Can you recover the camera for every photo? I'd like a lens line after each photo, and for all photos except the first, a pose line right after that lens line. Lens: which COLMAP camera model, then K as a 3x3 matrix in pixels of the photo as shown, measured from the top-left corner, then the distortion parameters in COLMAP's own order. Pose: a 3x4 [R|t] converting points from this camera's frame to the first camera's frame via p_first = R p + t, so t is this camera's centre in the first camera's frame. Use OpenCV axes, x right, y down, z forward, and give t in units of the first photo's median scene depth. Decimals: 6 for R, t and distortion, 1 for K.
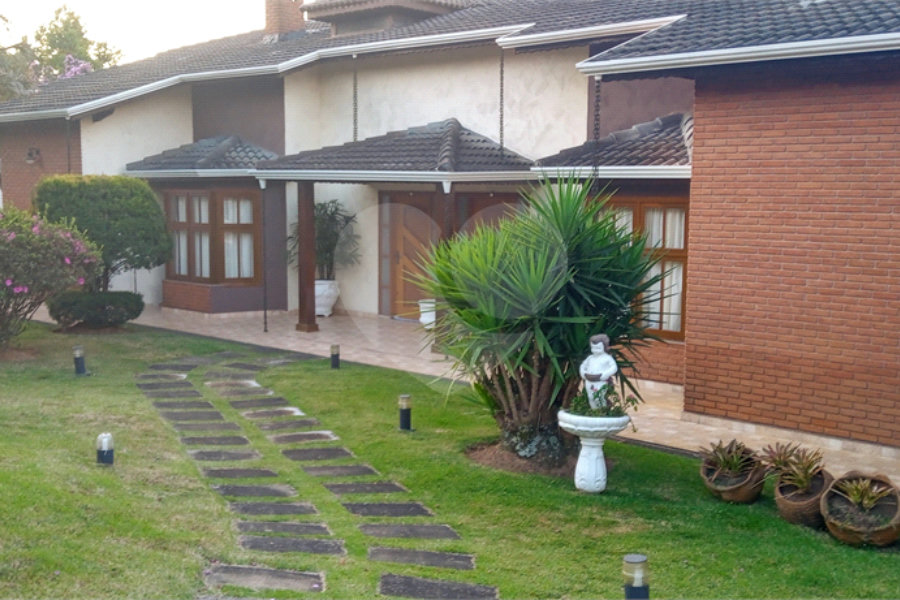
lens RADIAL K [[986.2, 0, 462.7], [0, 986.2, 295.0], [0, 0, 1]] dist [0.159230, -0.322814]
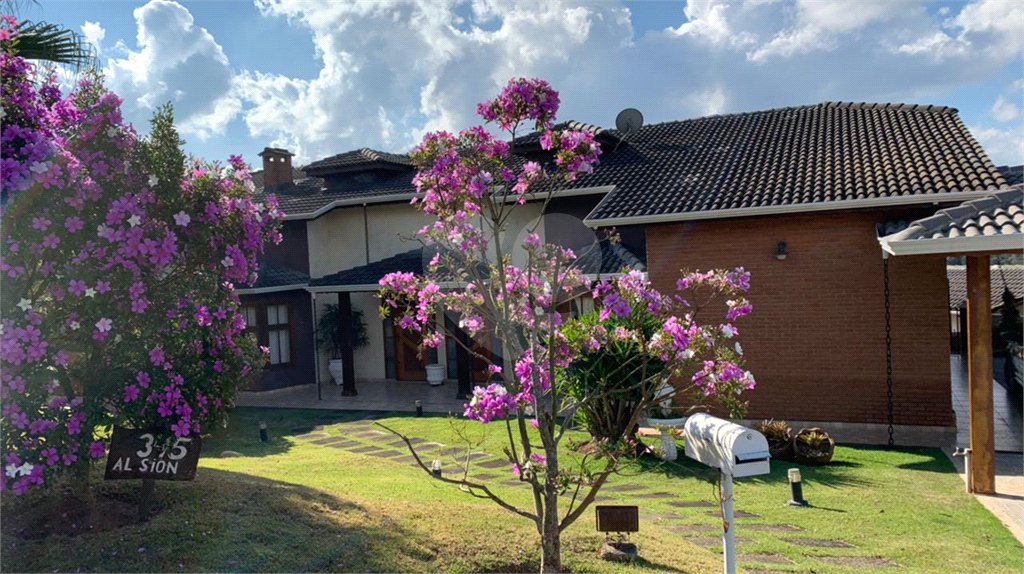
lens RADIAL K [[772.0, 0, 512.4], [0, 772.0, 271.0], [0, 0, 1]] dist [0.050422, -0.063378]
pose [[0.949570, -0.061289, 0.307508, -0.415368], [0.092152, 0.991950, -0.086857, -0.035911], [-0.299709, 0.110814, 0.947573, -0.218102]]
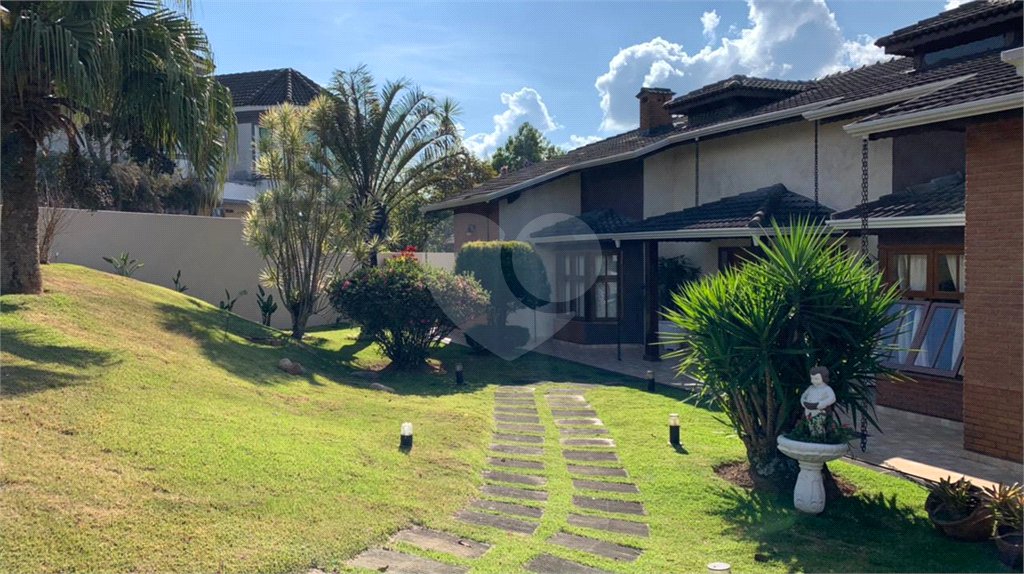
lens RADIAL K [[780.9, 0, 512.0], [0, 780.9, 287.0], [0, 0, 1]] dist [0.028869, -0.007480]
pose [[0.909909, -0.001886, -0.414804, 0.141126], [-0.024269, 0.998035, -0.057775, 0.007874], [0.414097, 0.062637, 0.908075, 0.055641]]
